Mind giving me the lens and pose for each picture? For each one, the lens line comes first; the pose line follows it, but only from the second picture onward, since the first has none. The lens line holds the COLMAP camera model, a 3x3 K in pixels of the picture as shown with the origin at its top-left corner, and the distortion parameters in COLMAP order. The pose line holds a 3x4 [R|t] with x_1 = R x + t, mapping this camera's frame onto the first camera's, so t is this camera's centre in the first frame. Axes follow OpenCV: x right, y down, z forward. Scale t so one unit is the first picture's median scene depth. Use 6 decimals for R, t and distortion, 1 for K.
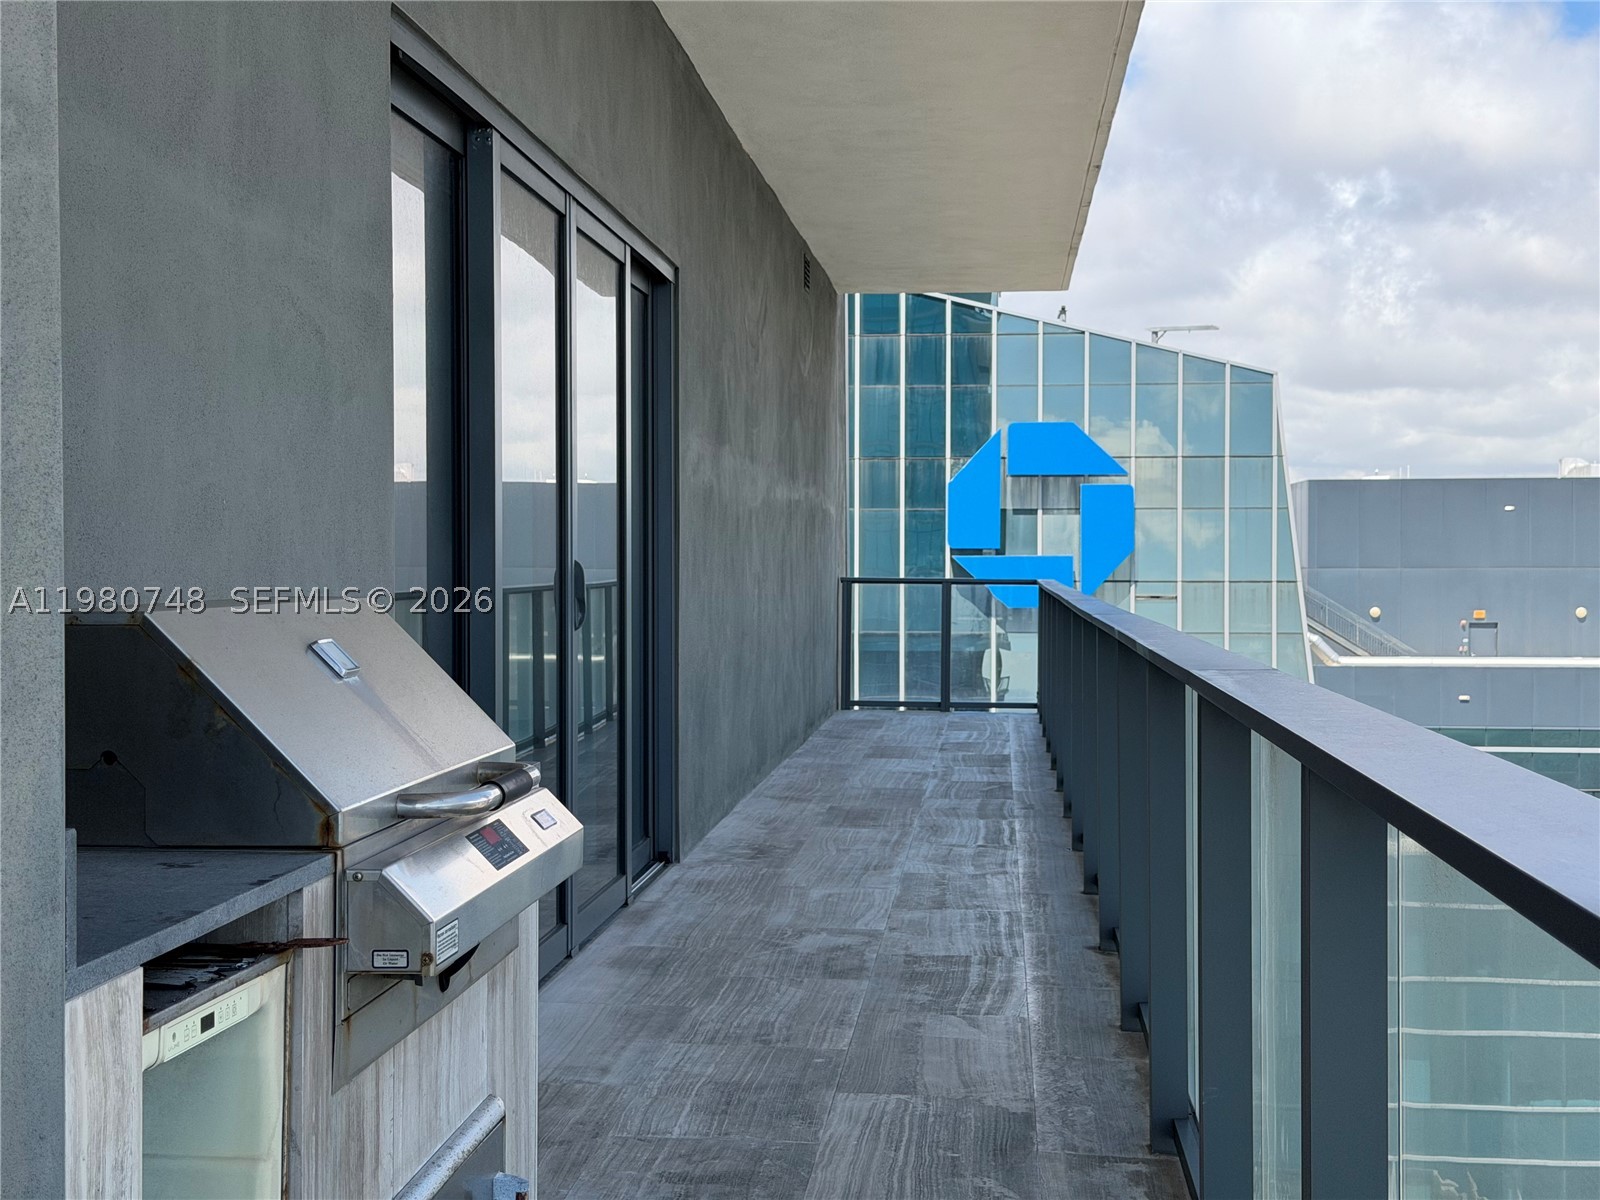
lens RADIAL K [[2249.0, 0, 802.9], [0, 2249.0, 594.6], [0, 0, 1]] dist [0.118923, 0.000000]
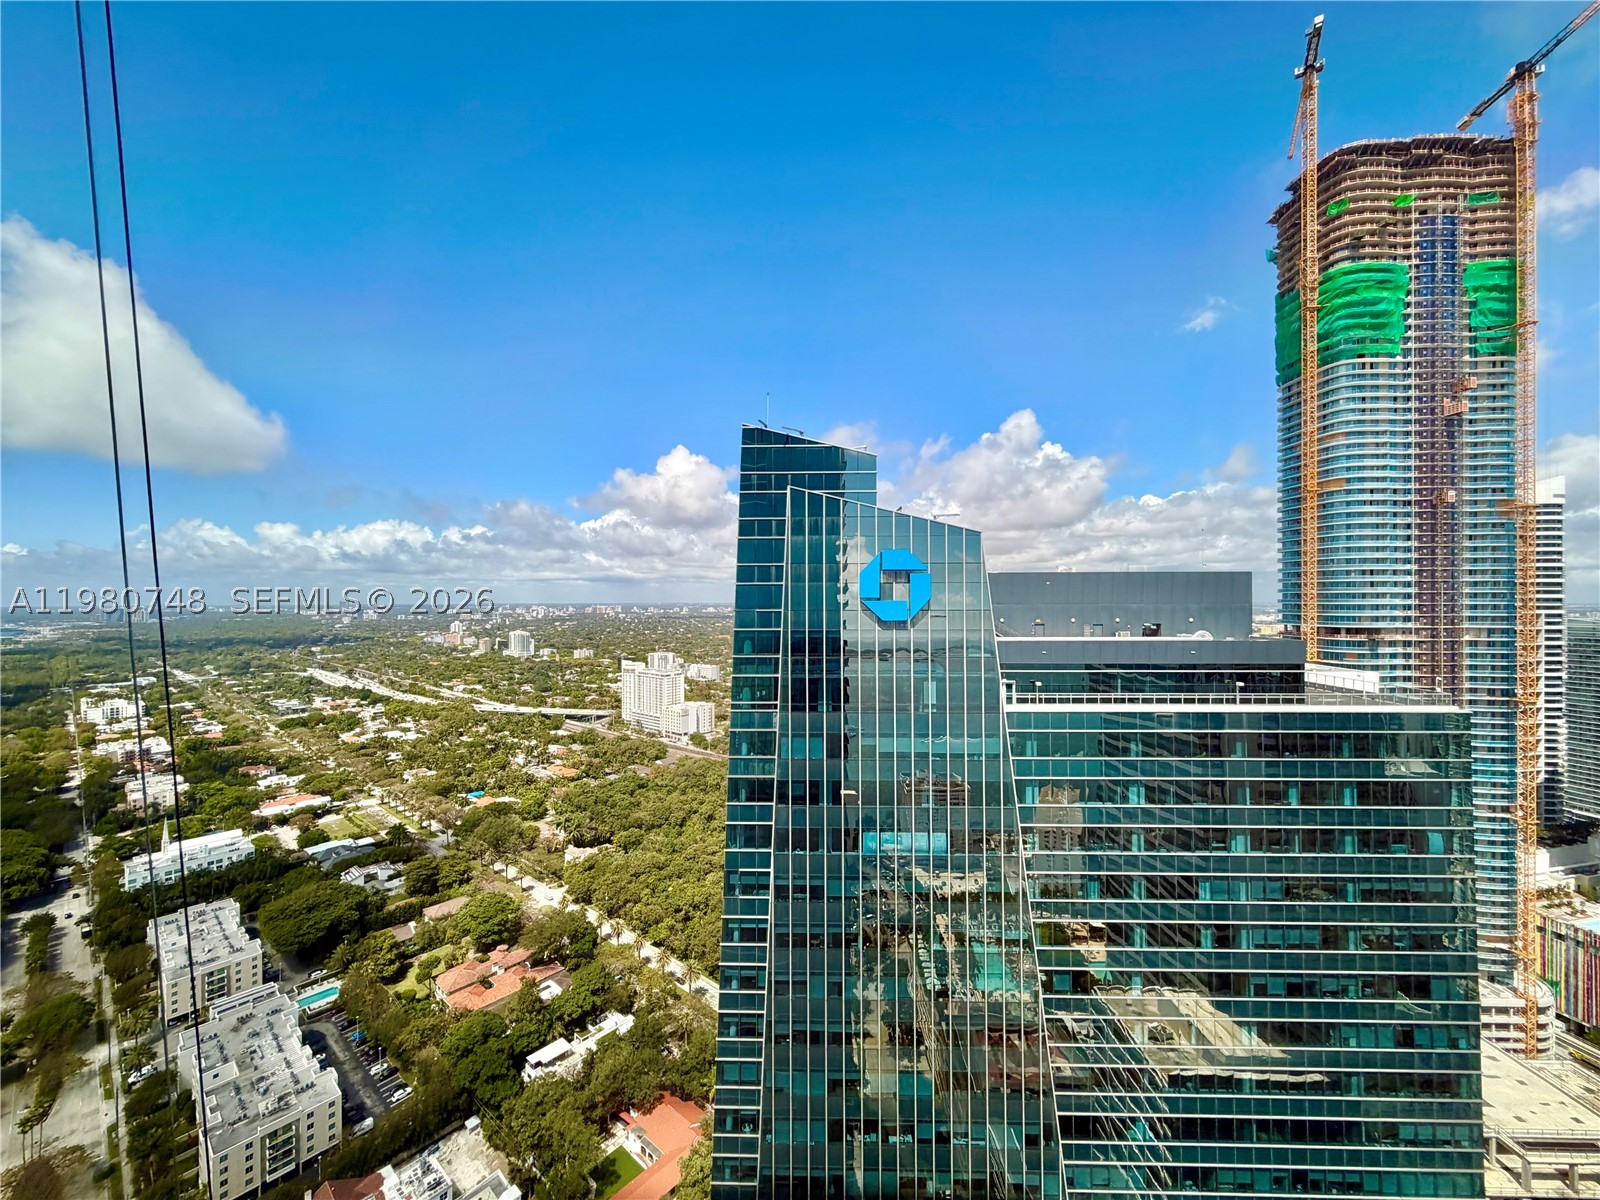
lens RADIAL K [[637.4, 0, 796.3], [0, 637.4, 600.0], [0, 0, 1]] dist [0.000749, -0.000196]
pose [[0.997149, -0.007391, 0.075099, -0.066526], [0.009234, 0.999664, -0.024216, -0.001097], [-0.074895, 0.024840, 0.996882, 0.266060]]
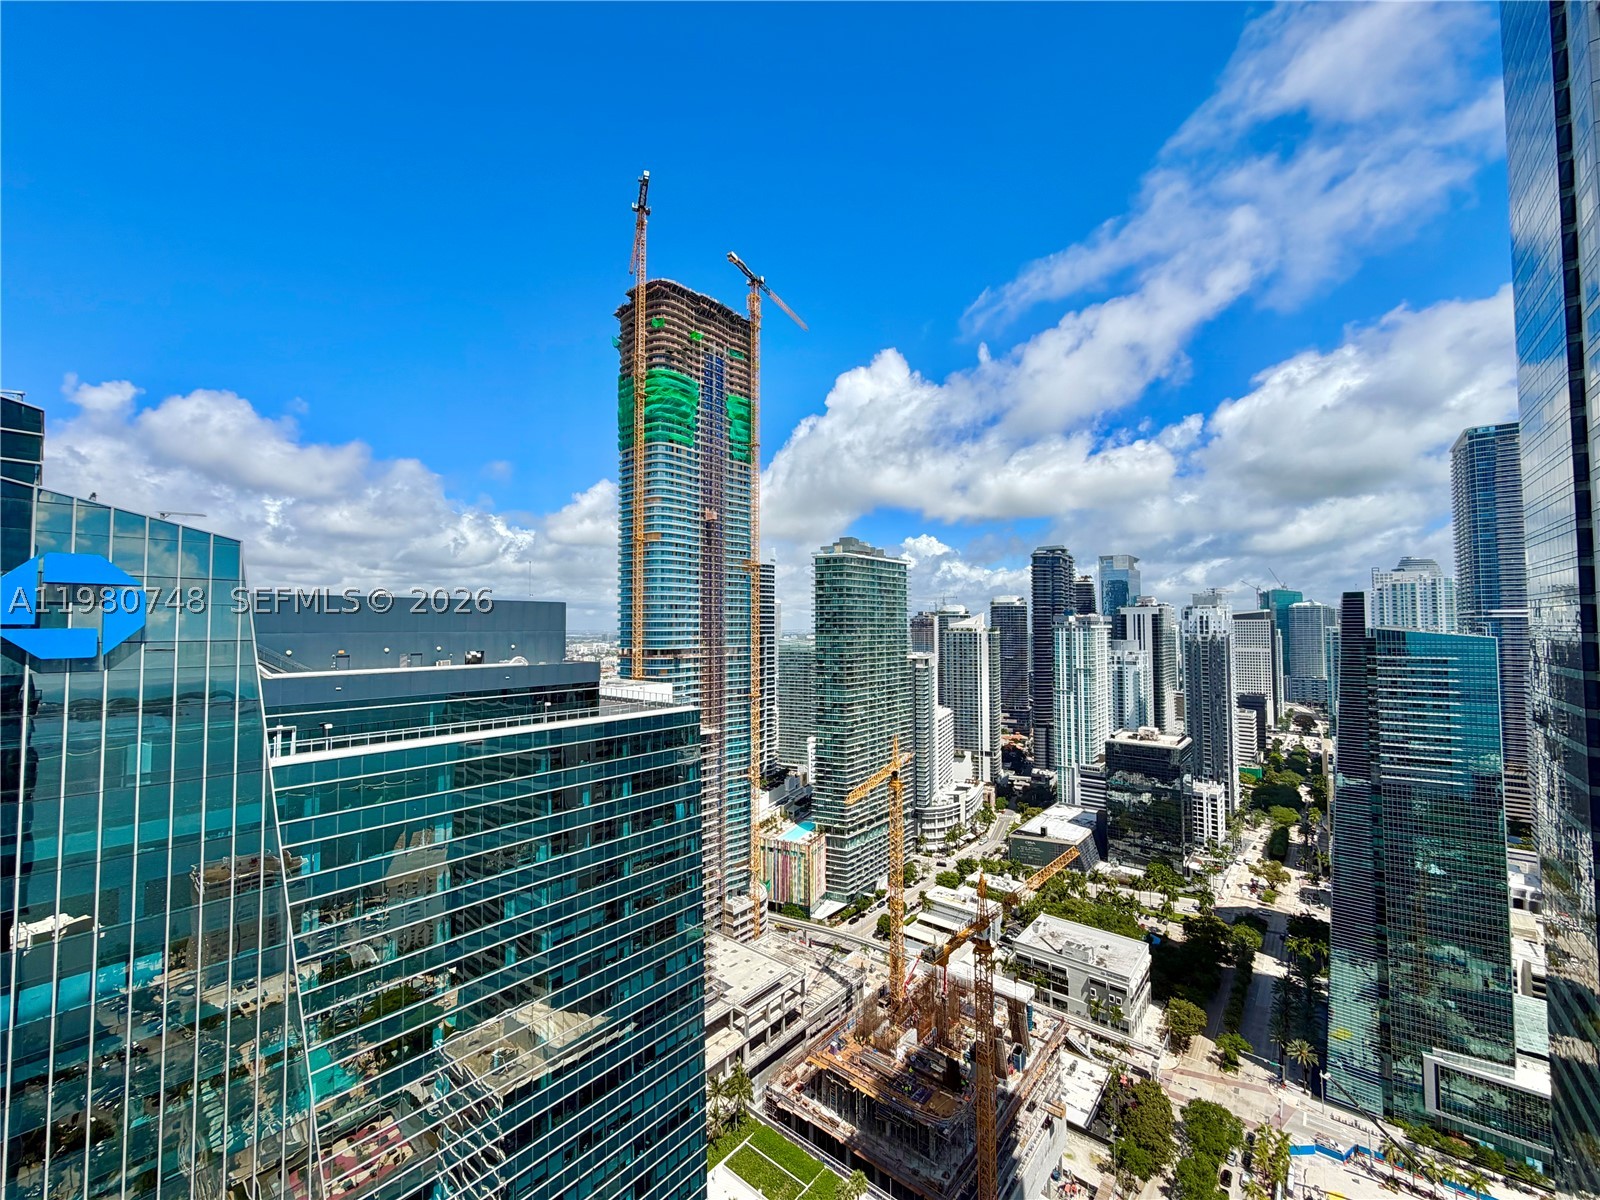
lens RADIAL K [[637.4, 0, 792.6], [0, 637.4, 600.4], [0, 0, 1]] dist [0.000749, -0.000196]
pose [[0.566528, 0.027453, 0.823585, 0.012781], [0.025204, 0.998400, -0.050618, 0.000215], [-0.823657, 0.049434, 0.564930, 0.244709]]
